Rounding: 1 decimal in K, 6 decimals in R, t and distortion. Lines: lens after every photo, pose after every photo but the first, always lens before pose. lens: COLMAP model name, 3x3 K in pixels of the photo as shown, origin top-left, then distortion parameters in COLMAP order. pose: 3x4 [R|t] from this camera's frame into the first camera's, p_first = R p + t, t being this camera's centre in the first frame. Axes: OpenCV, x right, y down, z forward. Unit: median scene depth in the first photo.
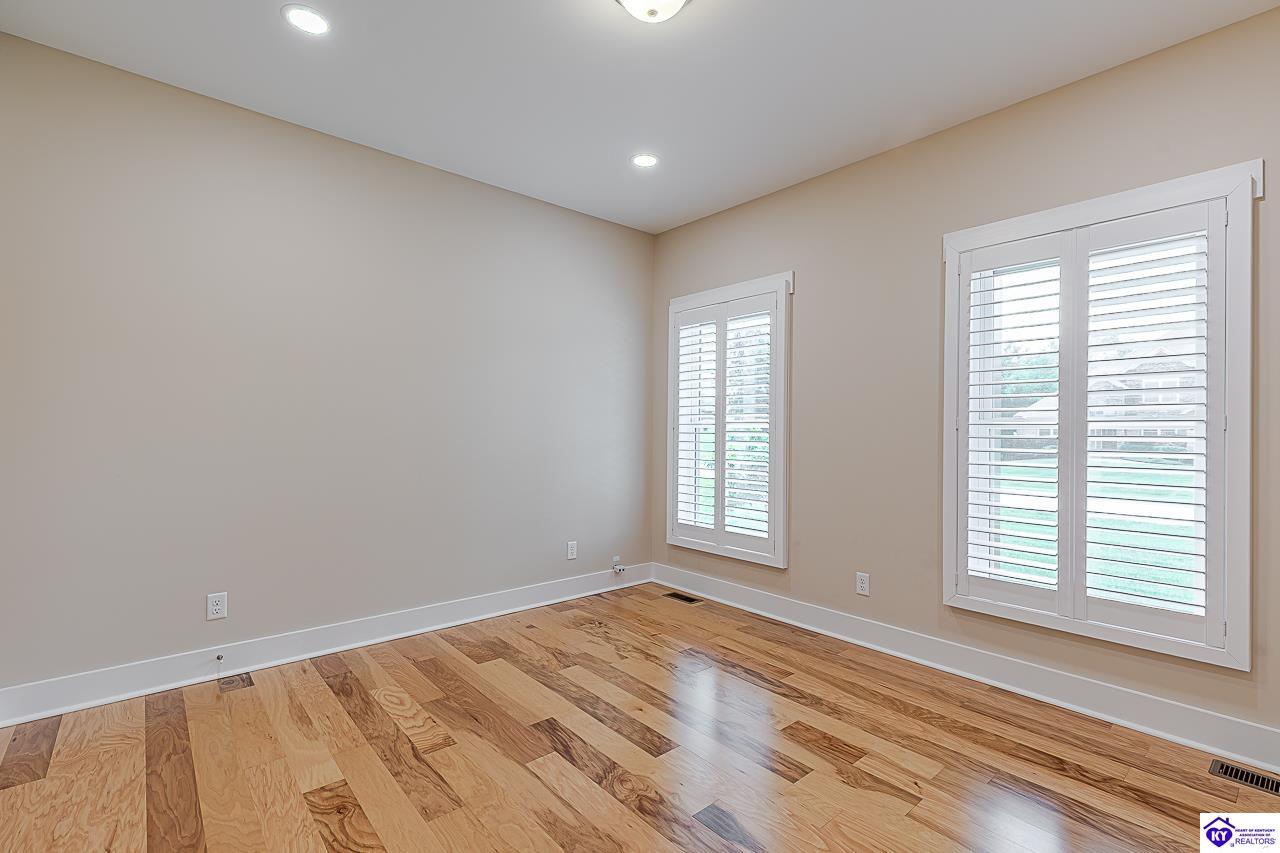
lens RADIAL K [[577.8, 0, 646.3], [0, 577.8, 427.5], [0, 0, 1]] dist [0.007691, -0.000486]
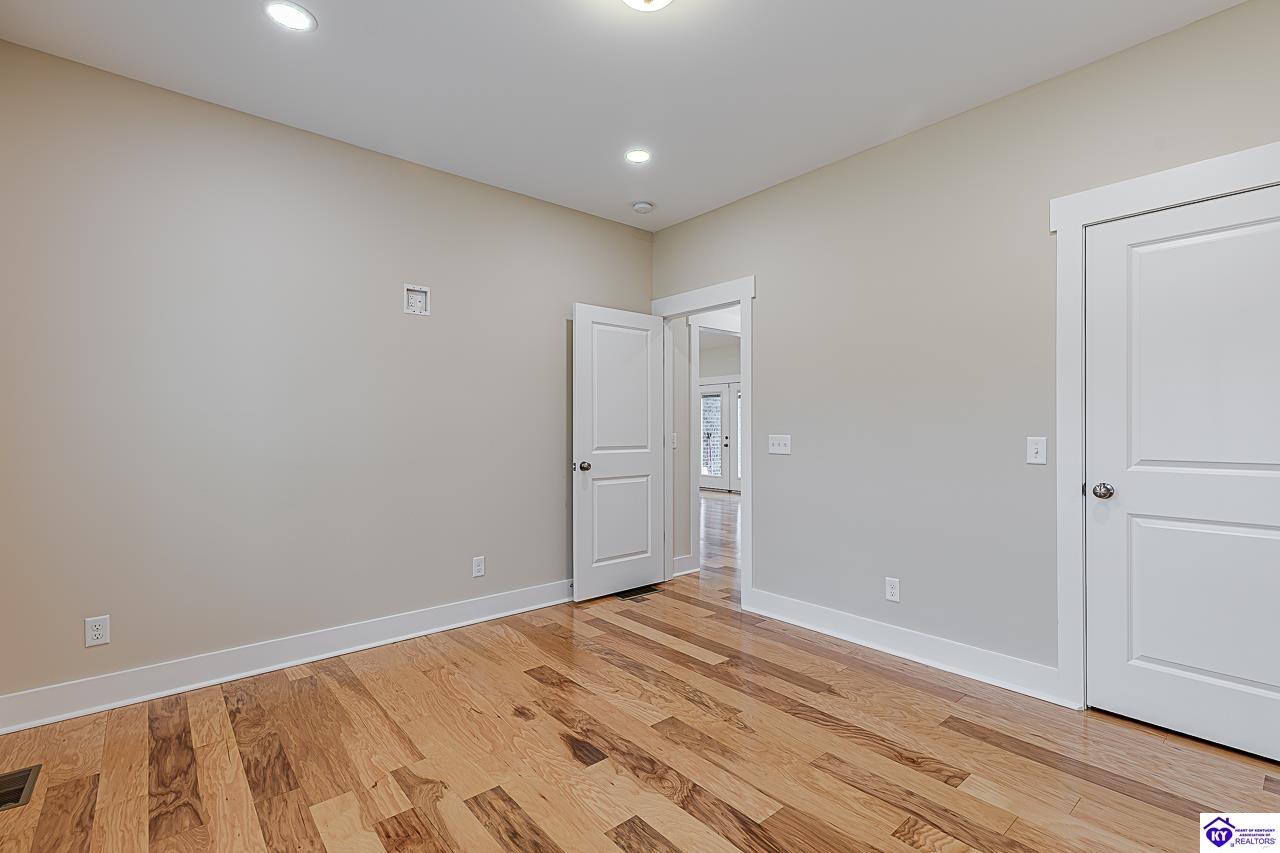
lens RADIAL K [[577.8, 0, 646.3], [0, 577.8, 427.5], [0, 0, 1]] dist [0.007691, -0.000486]
pose [[-0.999971, -0.007261, 0.002235, 0.004608], [-0.007270, 0.999965, -0.004151, 0.005633], [-0.002204, -0.004168, -0.999989, 2.010585]]
